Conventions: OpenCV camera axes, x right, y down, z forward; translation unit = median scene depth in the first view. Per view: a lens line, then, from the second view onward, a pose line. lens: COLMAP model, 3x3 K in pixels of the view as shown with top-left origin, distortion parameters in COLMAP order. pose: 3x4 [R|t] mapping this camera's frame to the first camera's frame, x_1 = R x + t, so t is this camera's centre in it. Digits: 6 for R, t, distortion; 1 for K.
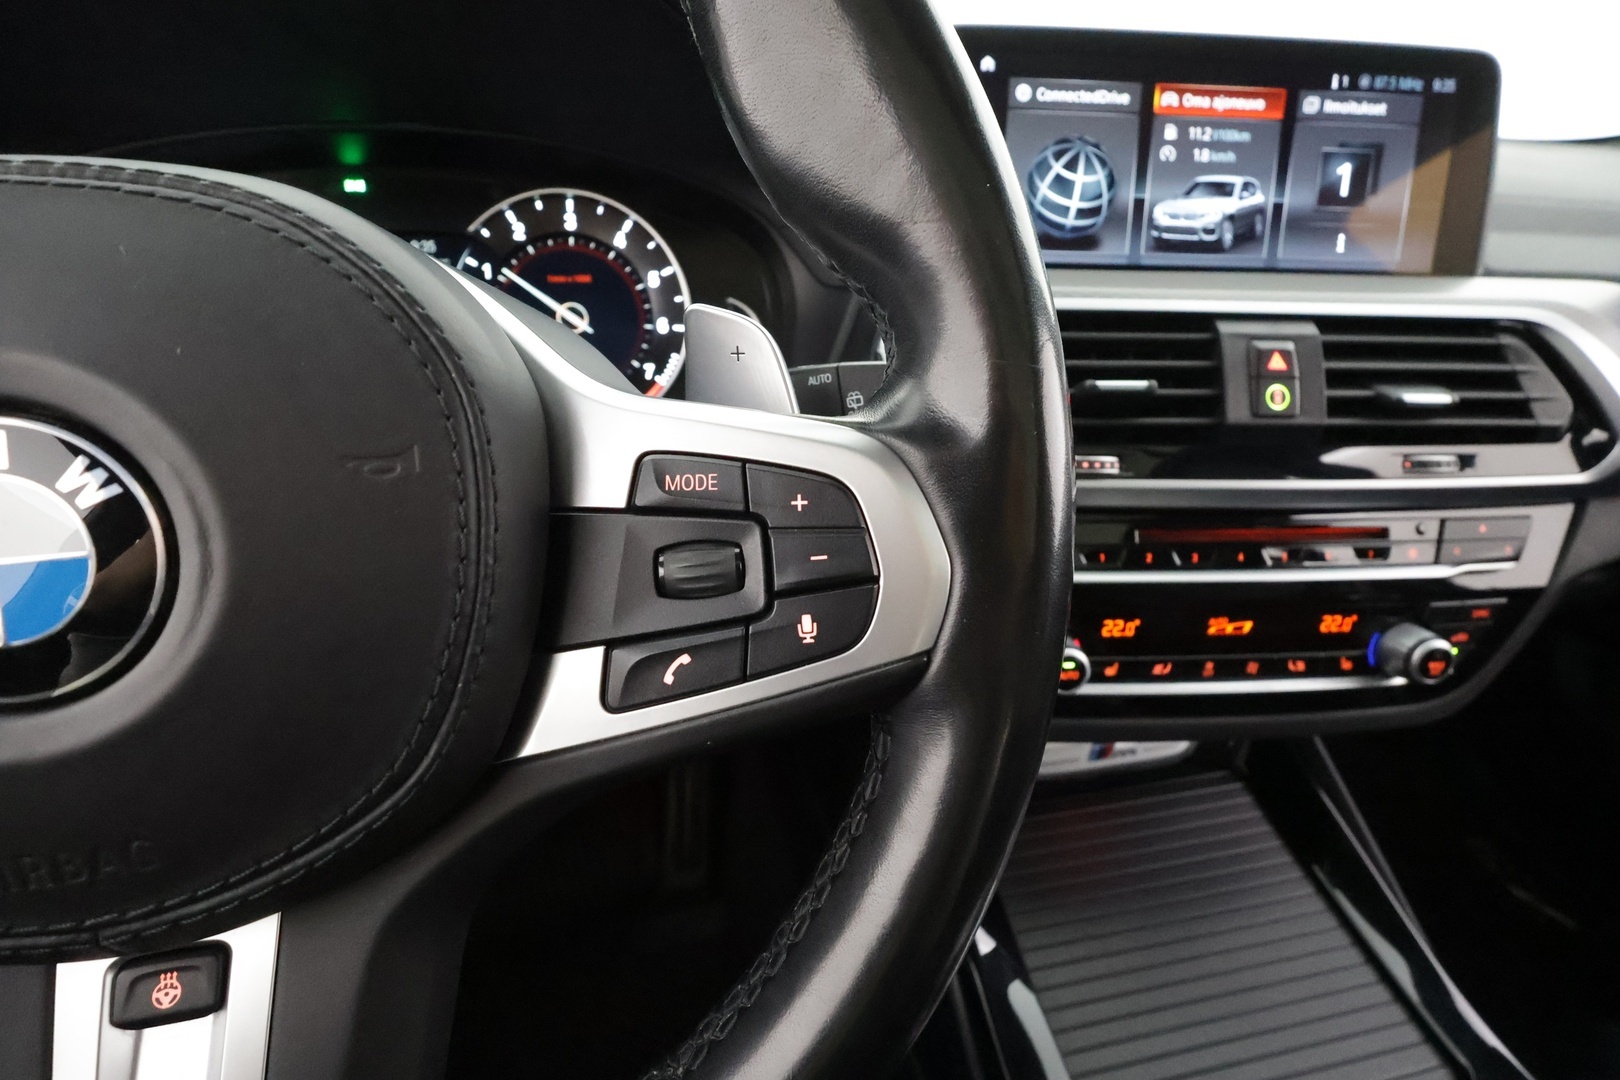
lens RADIAL K [[761.2, 0, 802.7], [0, 761.2, 548.4], [0, 0, 1]] dist [-0.000668, 0.000832]
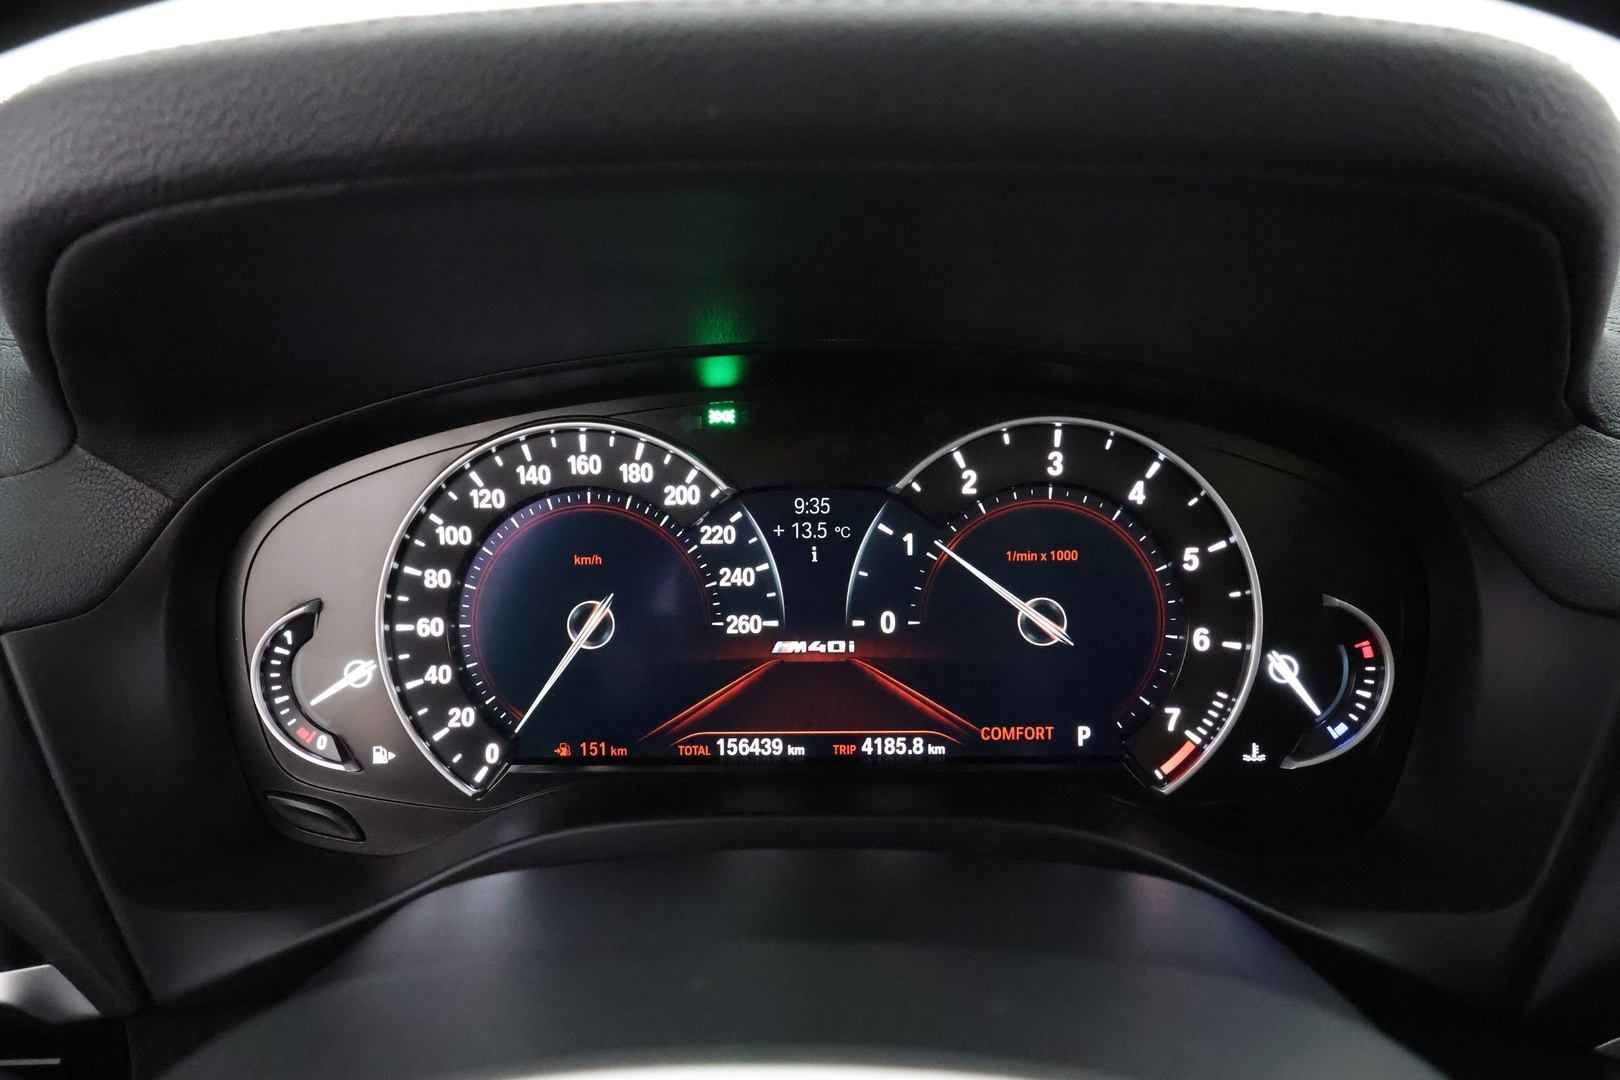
lens RADIAL K [[1046.9, 0, 804.3], [0, 1046.9, 547.0], [0, 0, 1]] dist [0.000242, 0.001813]
pose [[0.970682, 0.044043, -0.236299, -0.302711], [-0.062430, 0.995528, -0.070899, -0.301641], [0.232119, 0.083572, 0.969090, 0.194179]]
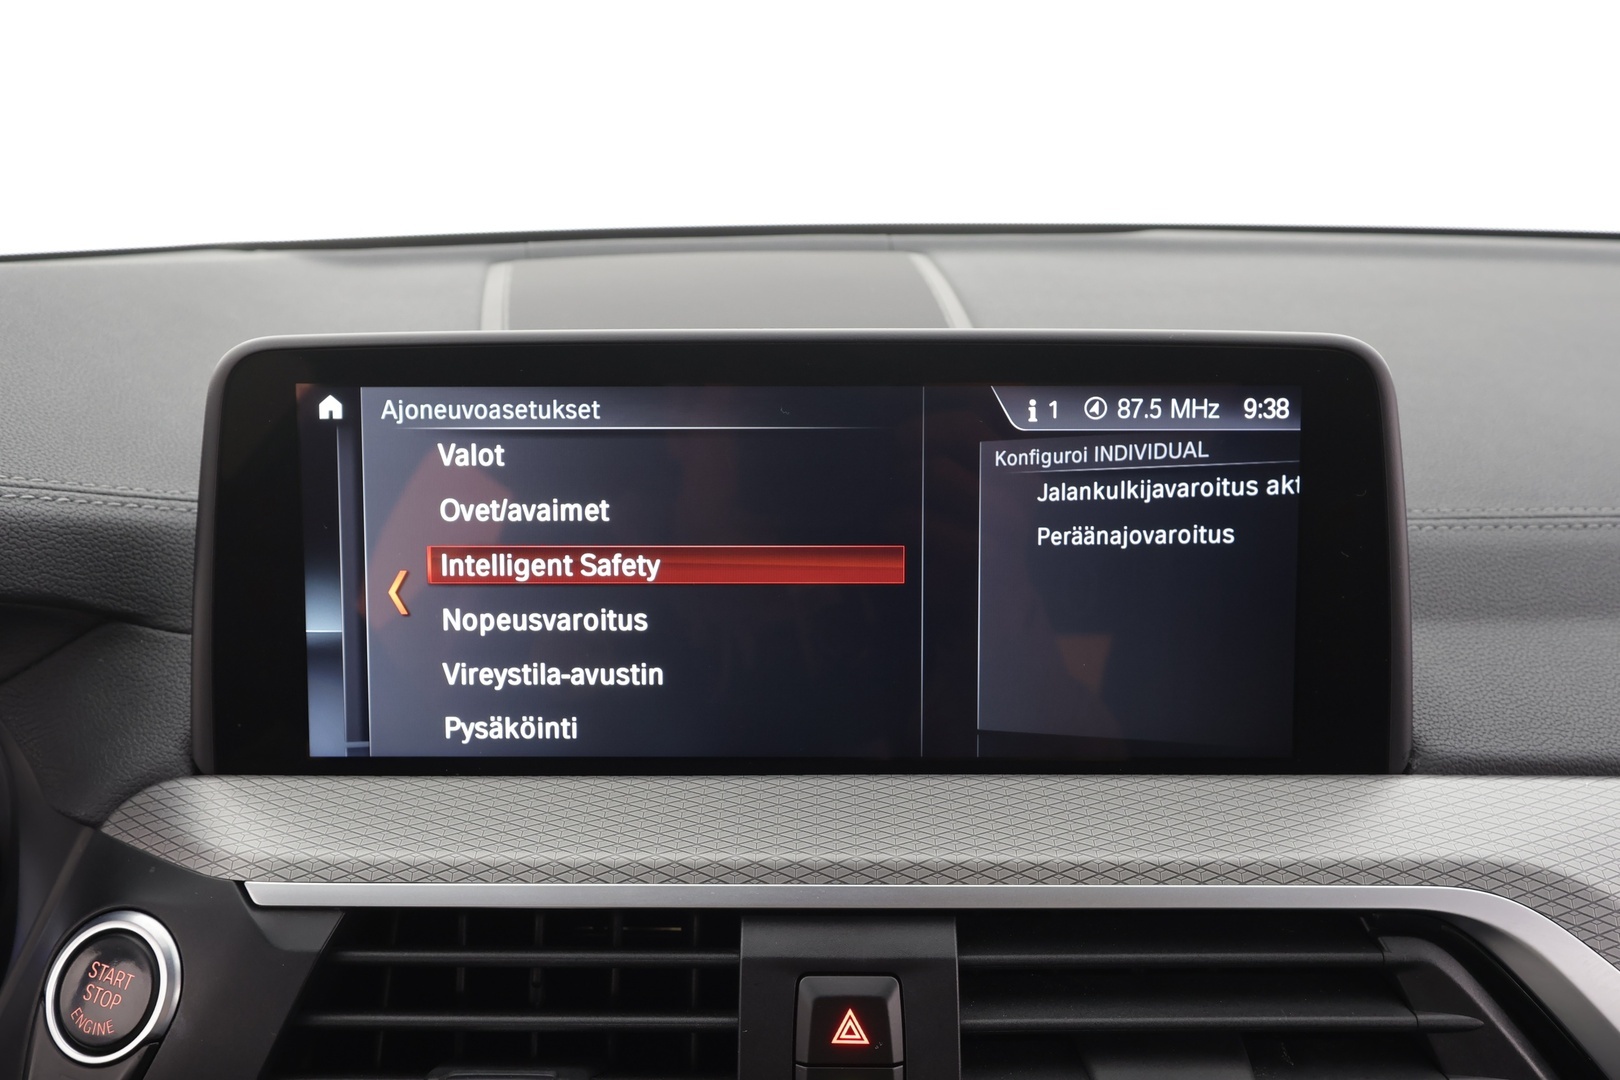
lens RADIAL K [[1367.2, 0, 812.4], [0, 1367.2, 504.8], [0, 0, 1]] dist [0.003285, 0.001354]
pose [[0.995038, -0.004231, -0.099406, 0.644713], [-0.012030, 0.986649, -0.162419, -0.403497], [0.098766, 0.162809, 0.981702, 0.100170]]
